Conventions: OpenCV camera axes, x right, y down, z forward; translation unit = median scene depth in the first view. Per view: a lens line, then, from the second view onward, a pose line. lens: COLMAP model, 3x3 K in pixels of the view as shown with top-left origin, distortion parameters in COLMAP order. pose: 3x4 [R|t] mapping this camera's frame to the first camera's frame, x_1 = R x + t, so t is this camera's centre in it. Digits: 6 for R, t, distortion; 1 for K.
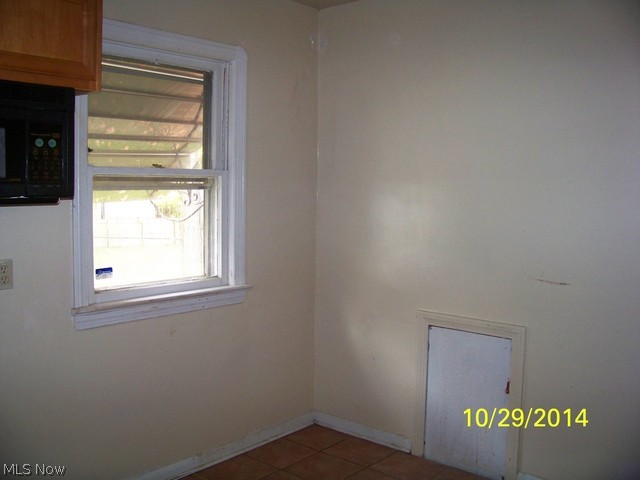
lens RADIAL K [[652.6, 0, 320.0], [0, 652.6, 240.0], [0, 0, 1]] dist [0.015520, 0.008196]
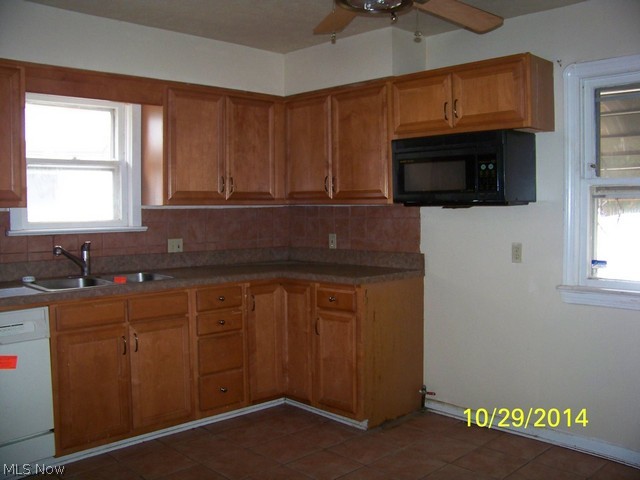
lens RADIAL K [[652.6, 0, 320.0], [0, 652.6, 240.0], [0, 0, 1]] dist [0.015520, 0.008196]
pose [[-0.108259, 0.032953, -0.993576, 1.201877], [-0.083688, 0.995601, 0.042138, -0.003399], [0.990594, 0.087713, -0.105025, 0.771917]]
